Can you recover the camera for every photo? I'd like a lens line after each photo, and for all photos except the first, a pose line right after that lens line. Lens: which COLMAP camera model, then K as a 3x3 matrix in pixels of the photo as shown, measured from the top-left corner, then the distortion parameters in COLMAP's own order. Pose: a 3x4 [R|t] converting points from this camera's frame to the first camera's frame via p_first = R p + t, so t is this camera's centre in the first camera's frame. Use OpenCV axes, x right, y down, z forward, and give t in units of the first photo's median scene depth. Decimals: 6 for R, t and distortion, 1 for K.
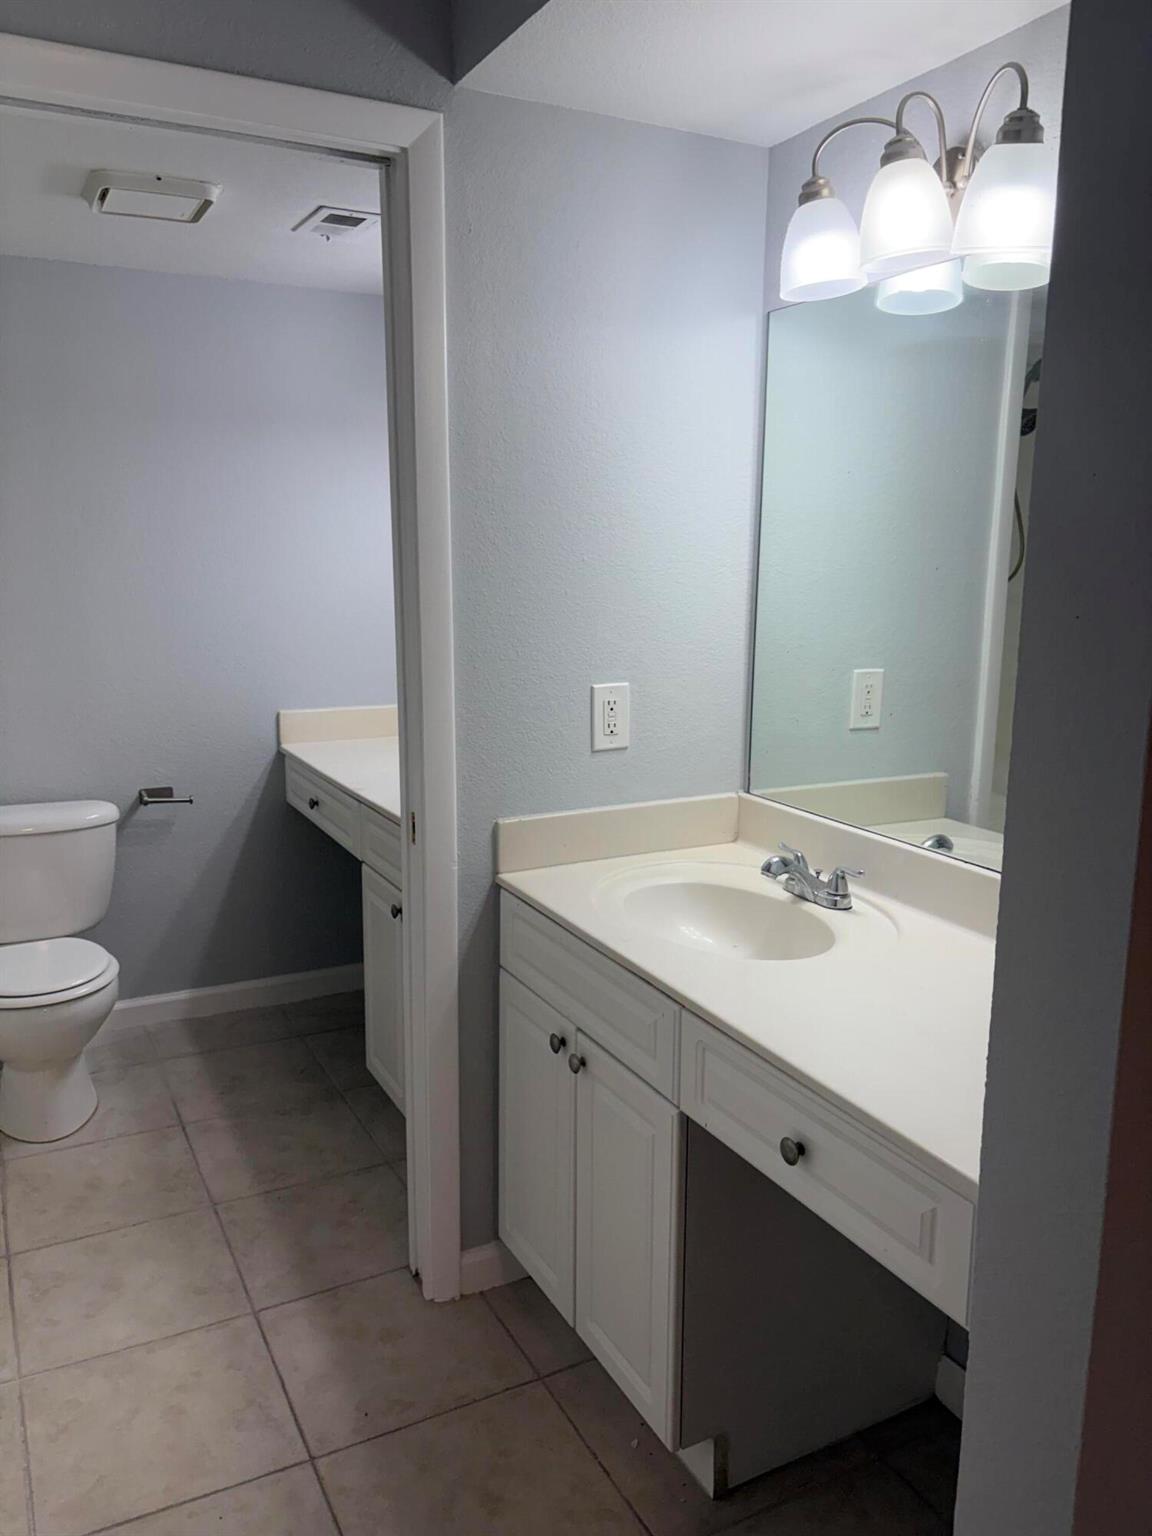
lens RADIAL K [[1161.0, 0, 576.8], [0, 1161.0, 775.8], [0, 0, 1]] dist [0.044043, -0.002350]
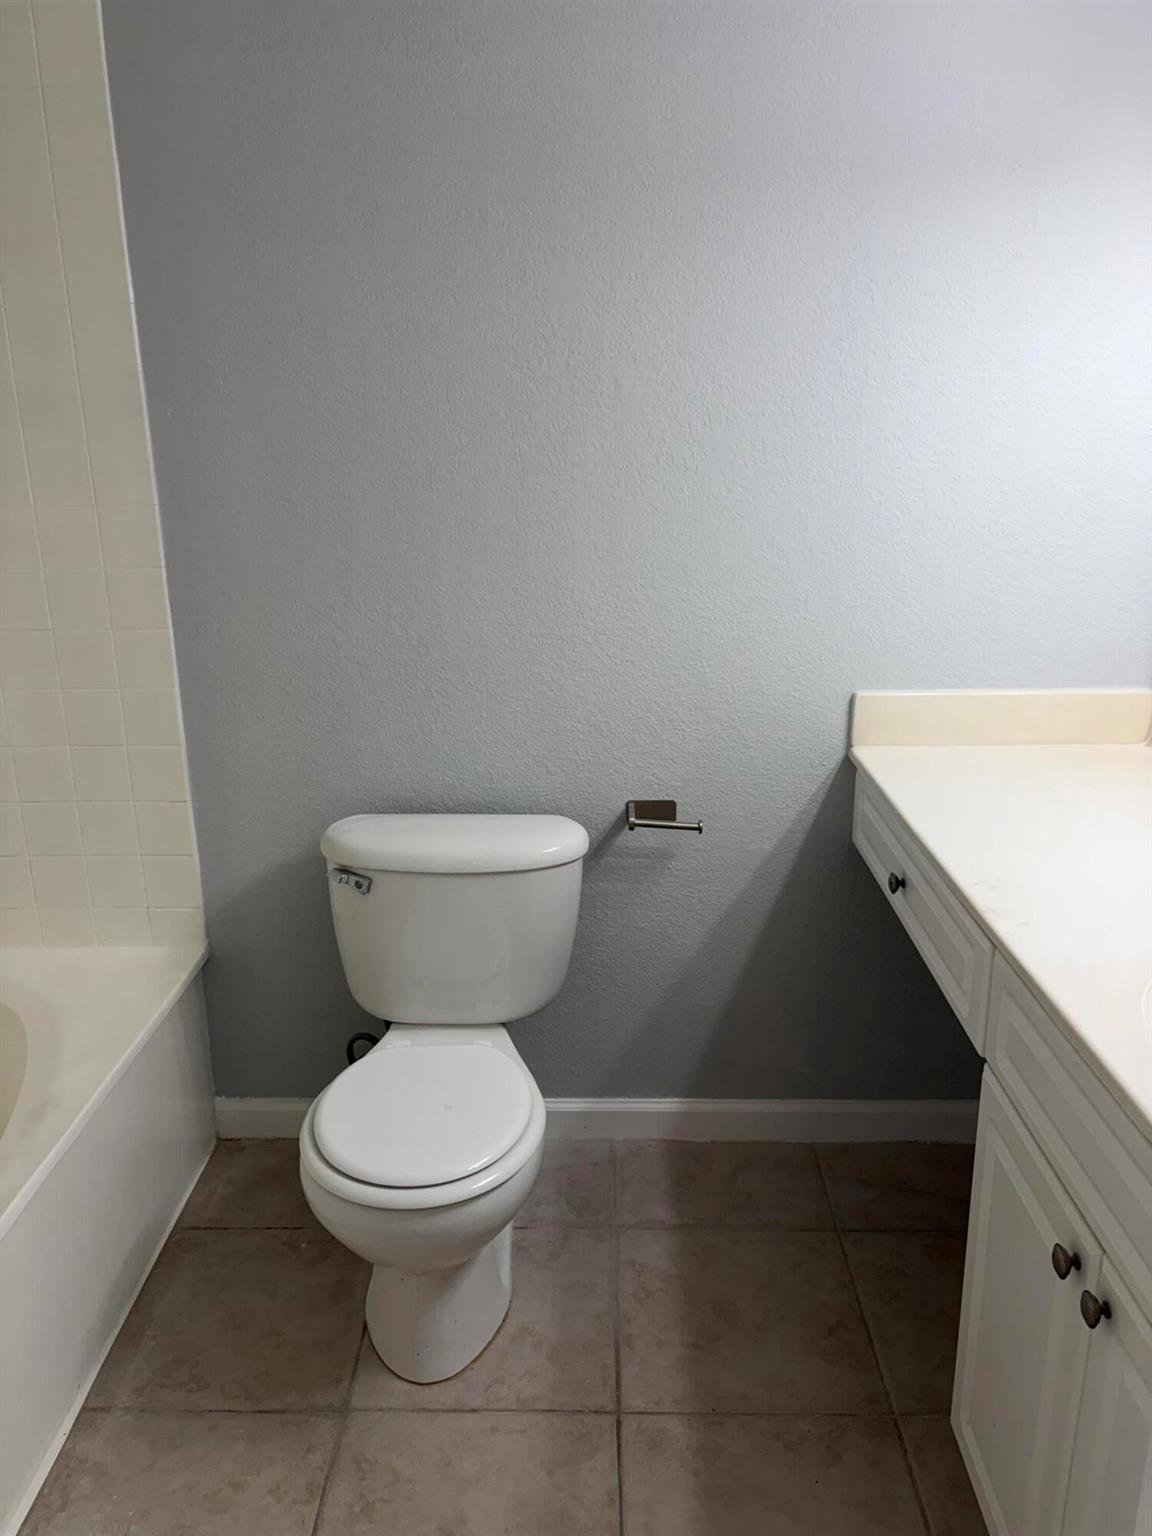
lens RADIAL K [[1161.0, 0, 576.8], [0, 1161.0, 775.8], [0, 0, 1]] dist [0.044043, -0.002350]
pose [[0.876477, 0.118950, -0.466518, -0.103888], [-0.073403, 0.990685, 0.114694, -0.073858], [0.475816, -0.066283, 0.877044, 0.433400]]
